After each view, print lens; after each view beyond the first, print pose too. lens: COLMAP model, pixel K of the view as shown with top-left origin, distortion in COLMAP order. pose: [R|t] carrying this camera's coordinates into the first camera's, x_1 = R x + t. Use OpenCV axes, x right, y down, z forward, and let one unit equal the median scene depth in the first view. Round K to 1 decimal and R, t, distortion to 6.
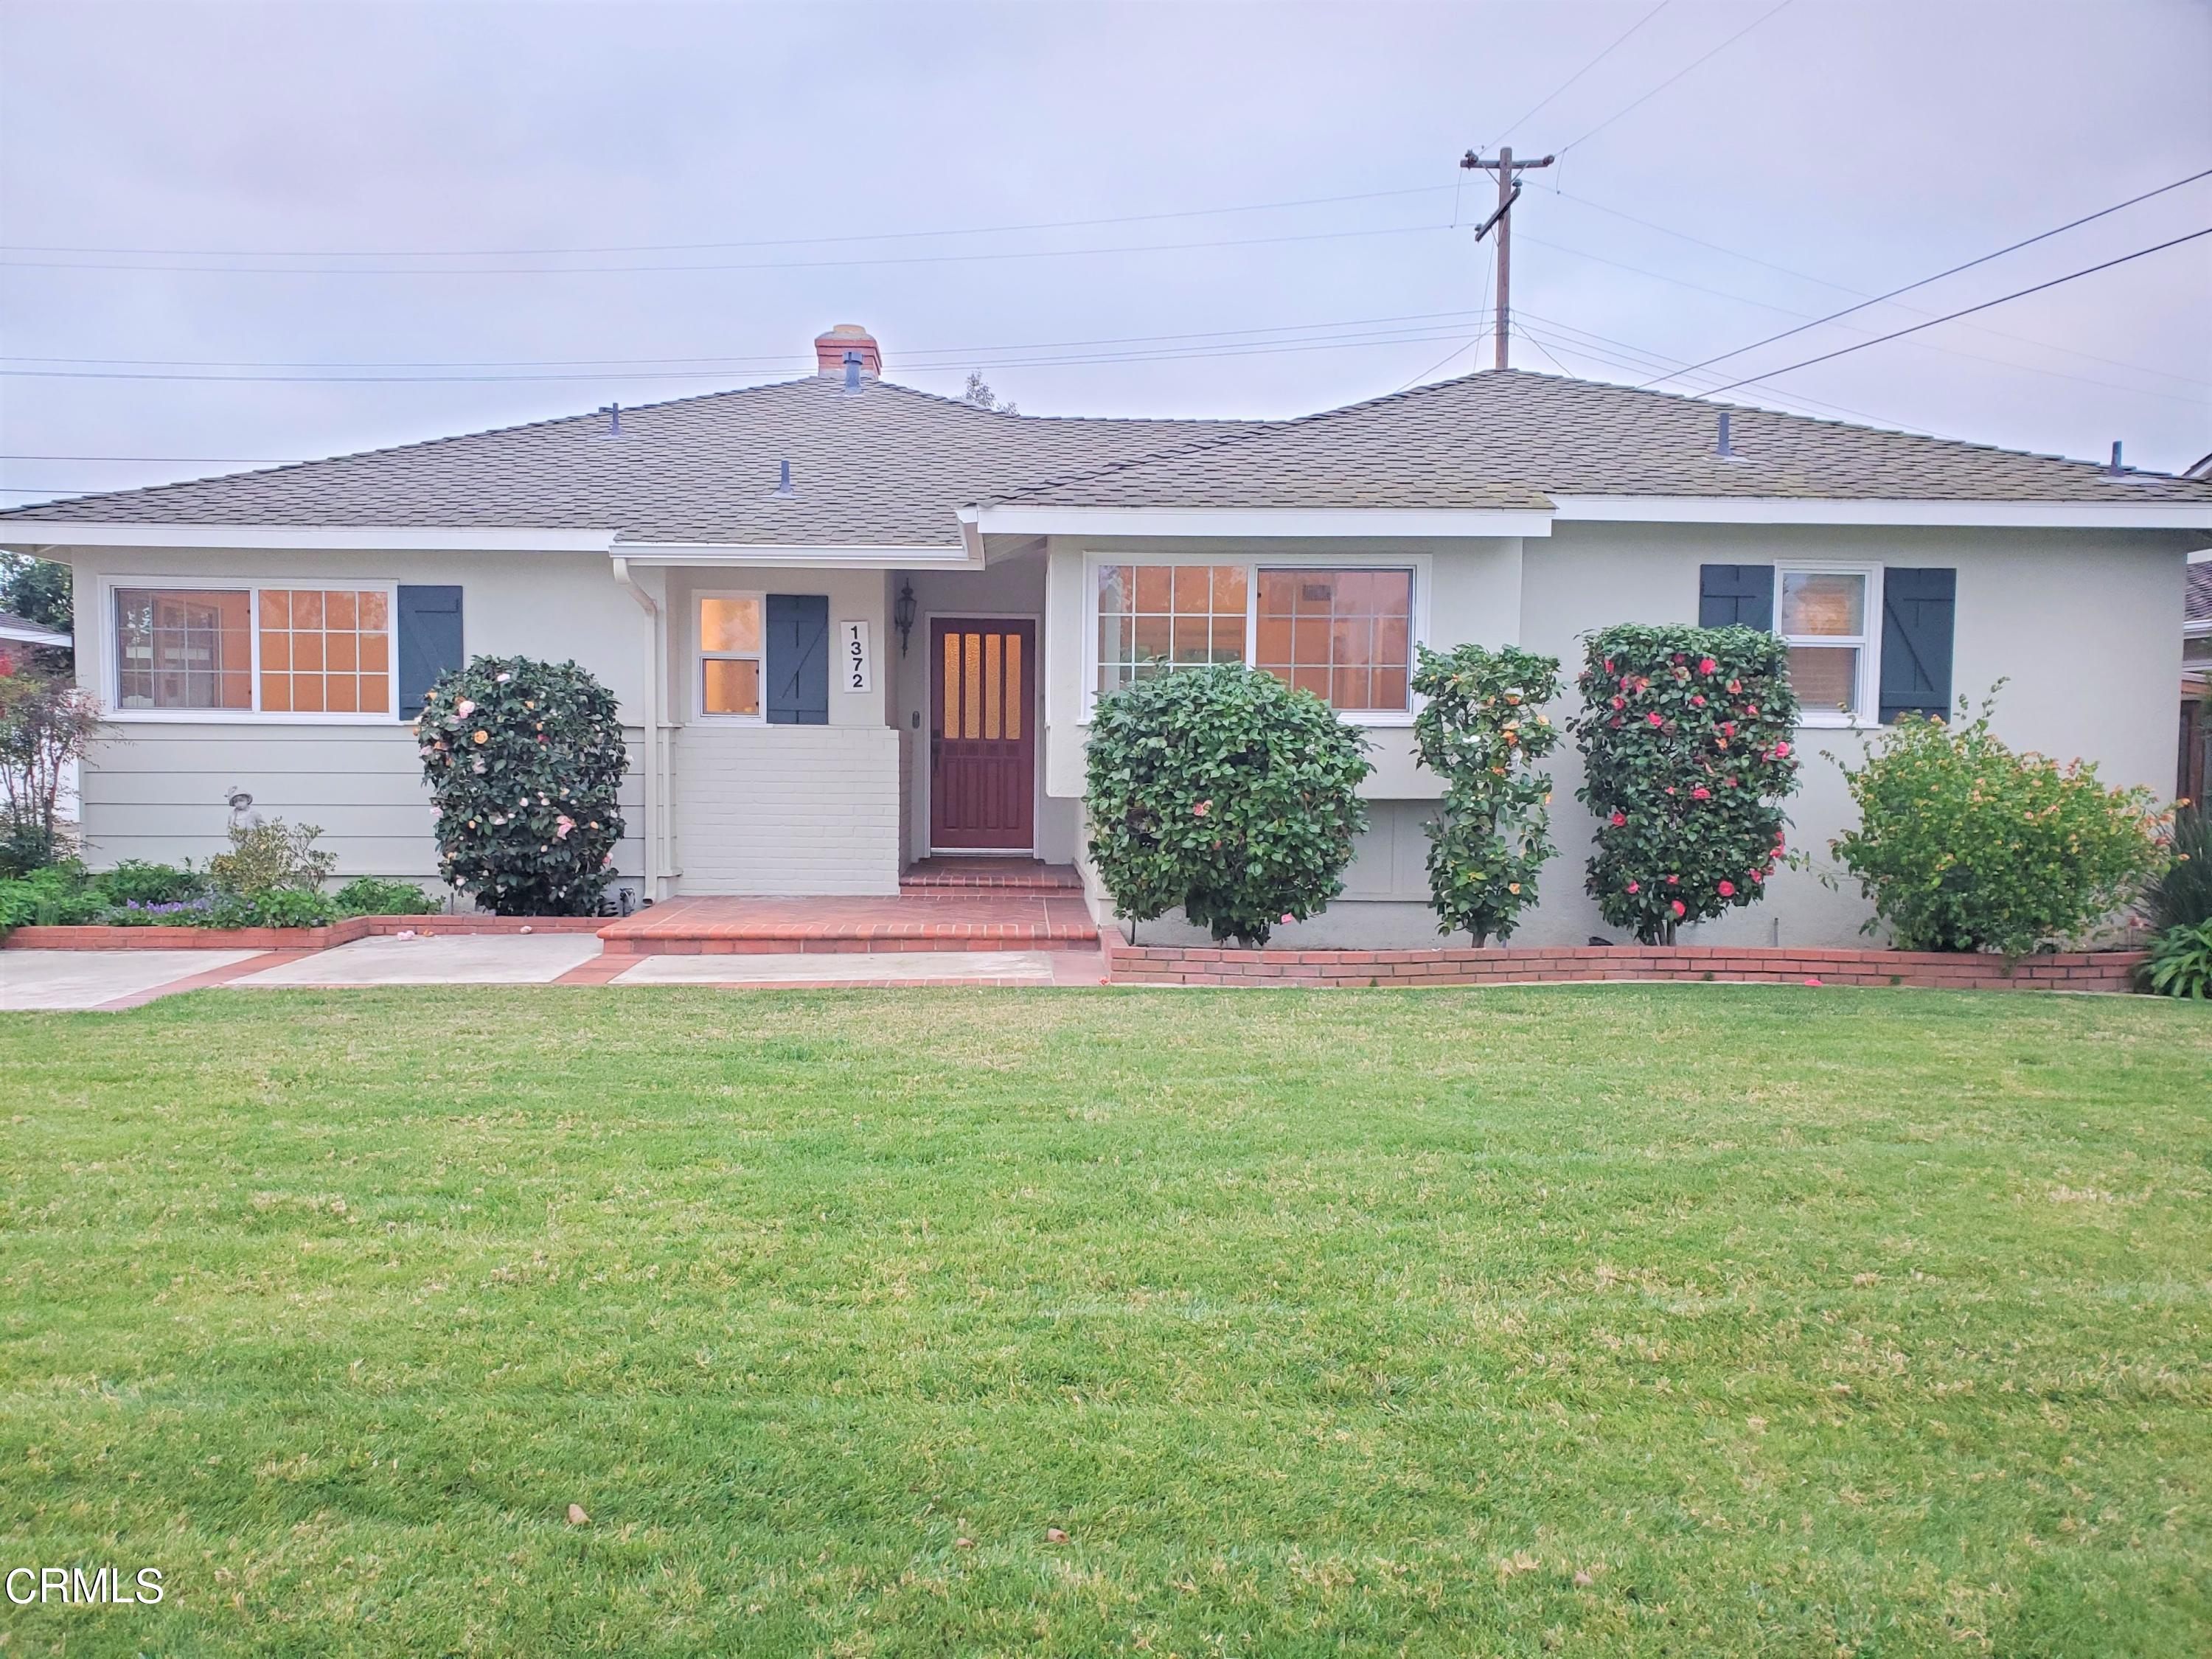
lens RADIAL K [[1698.7, 0, 1114.5], [0, 1698.7, 836.9], [0, 0, 1]] dist [0.028272, -0.003744]
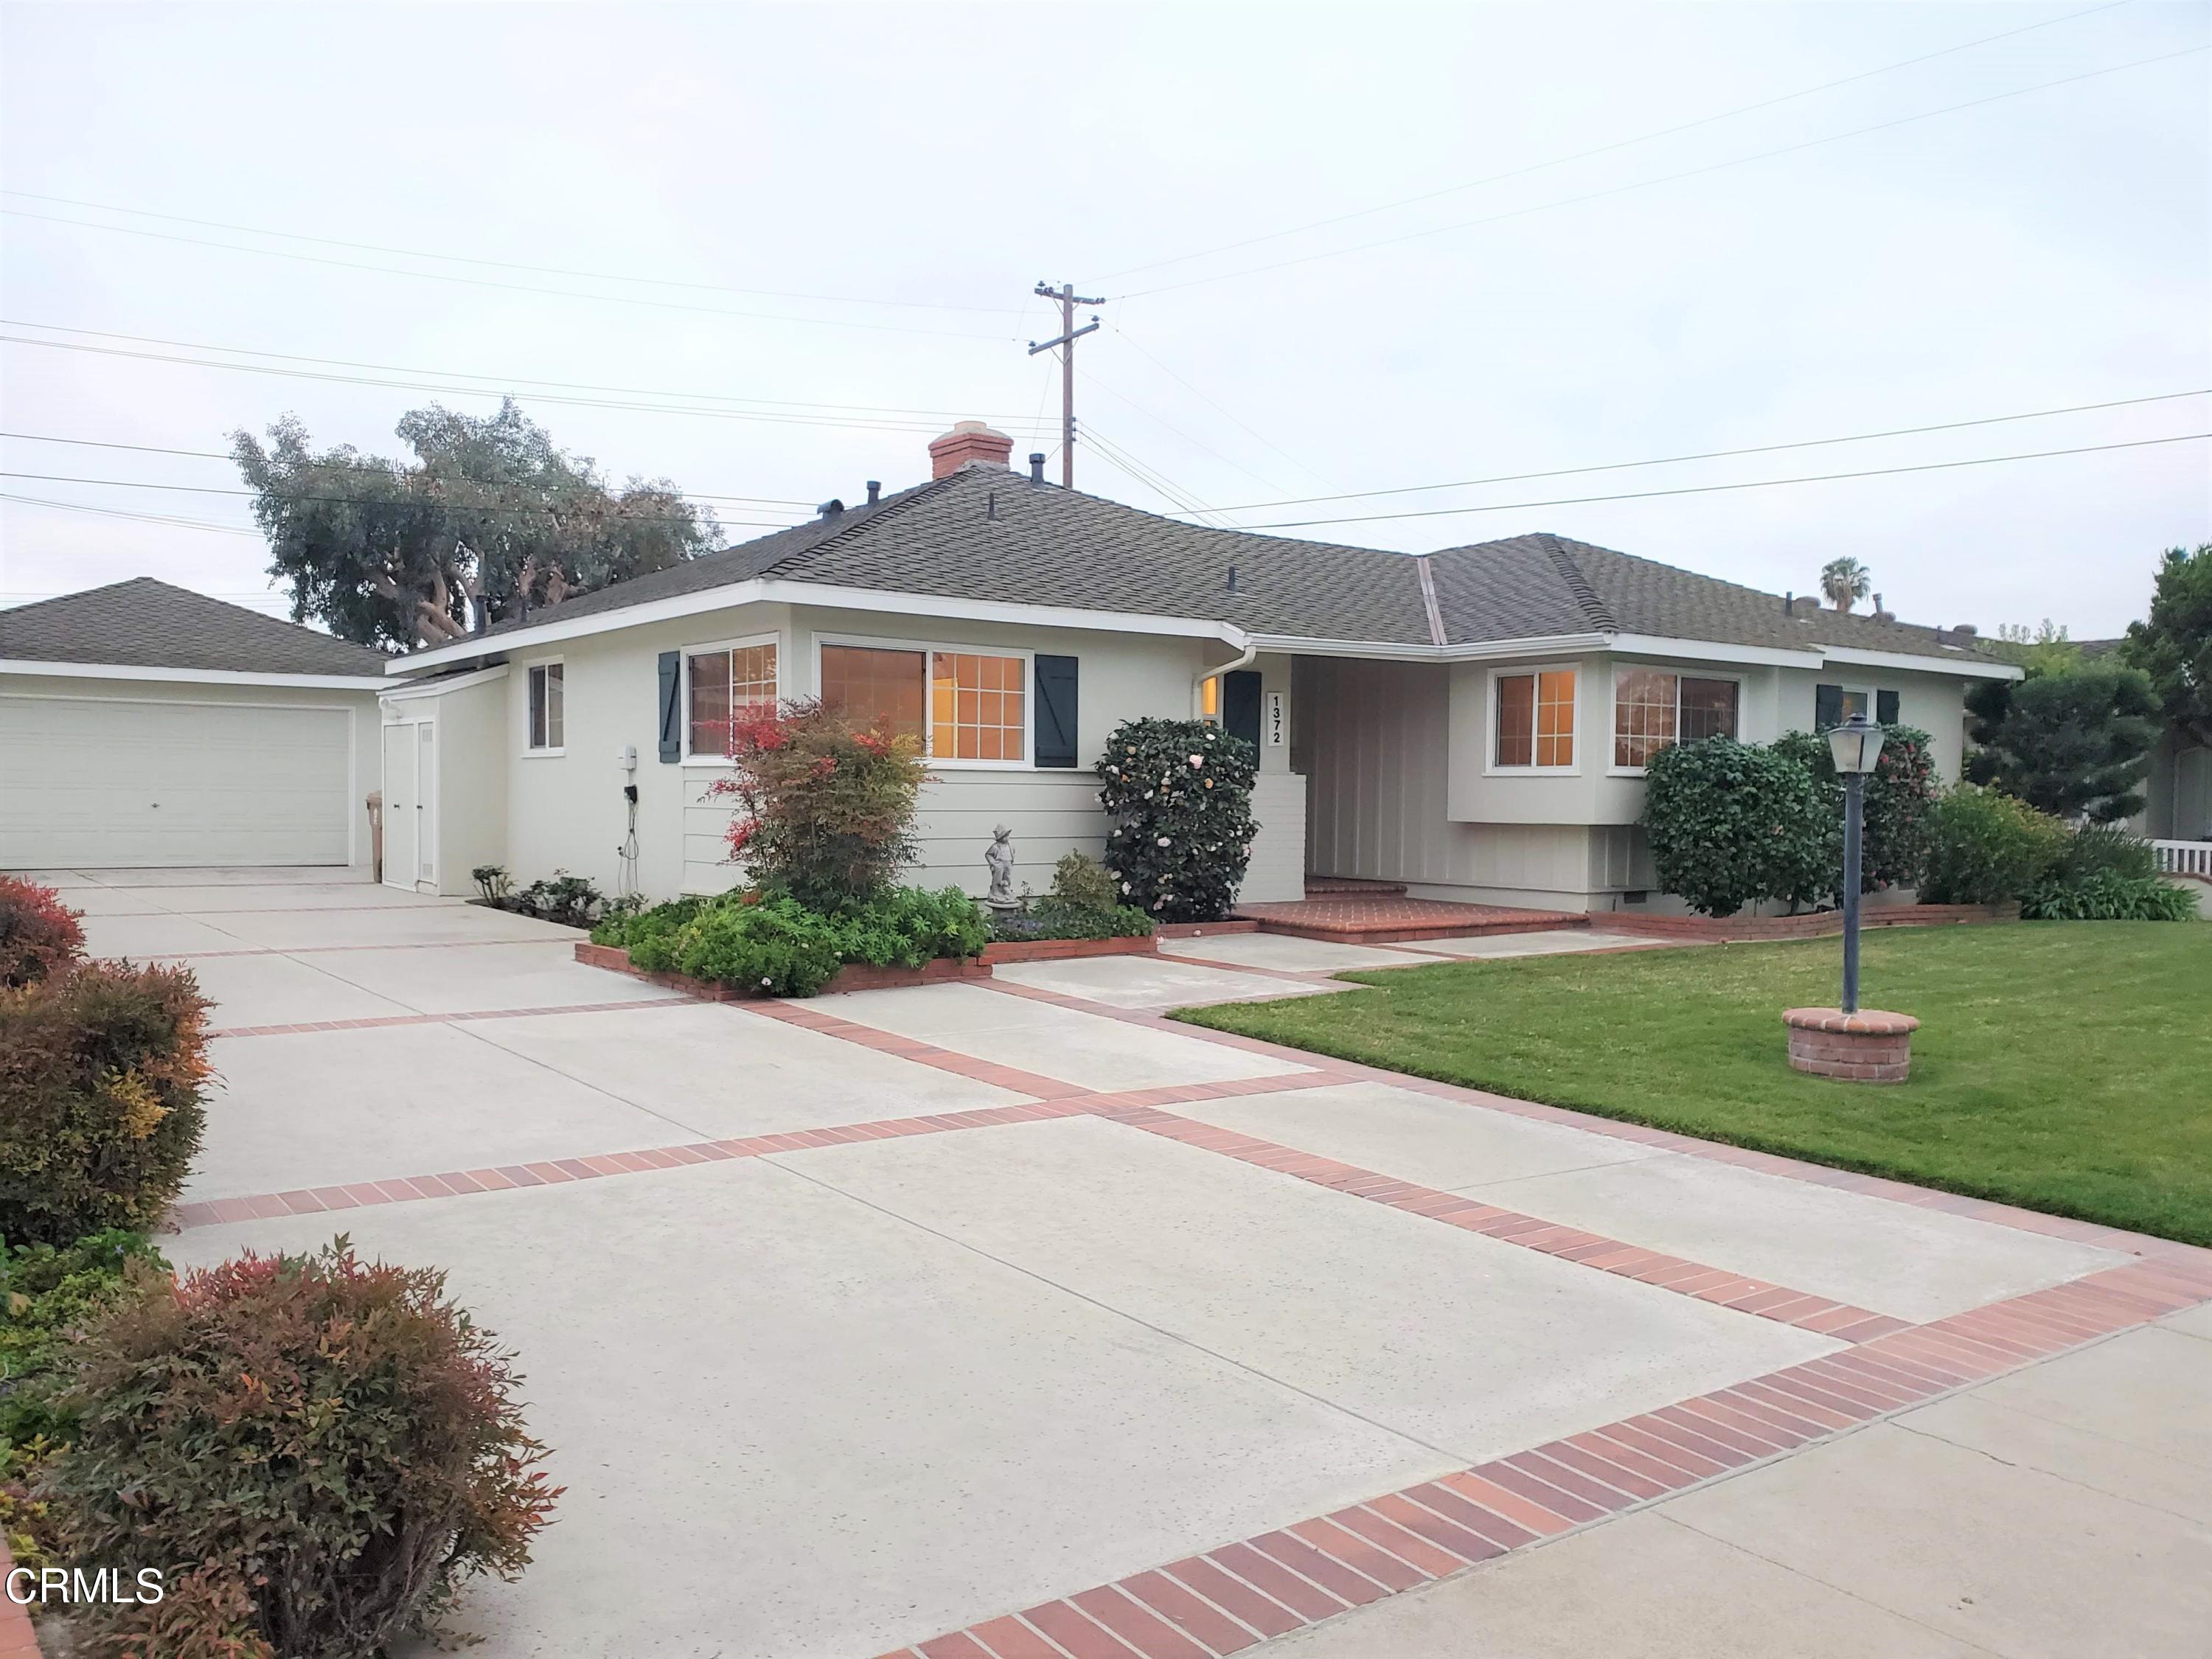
lens RADIAL K [[1698.7, 0, 1114.5], [0, 1698.7, 836.9], [0, 0, 1]] dist [0.028272, -0.003744]
pose [[0.829929, -0.013296, 0.557711, -0.996370], [0.022101, 0.999715, -0.009055, -0.007220], [-0.557431, 0.019841, 0.829986, -0.011990]]
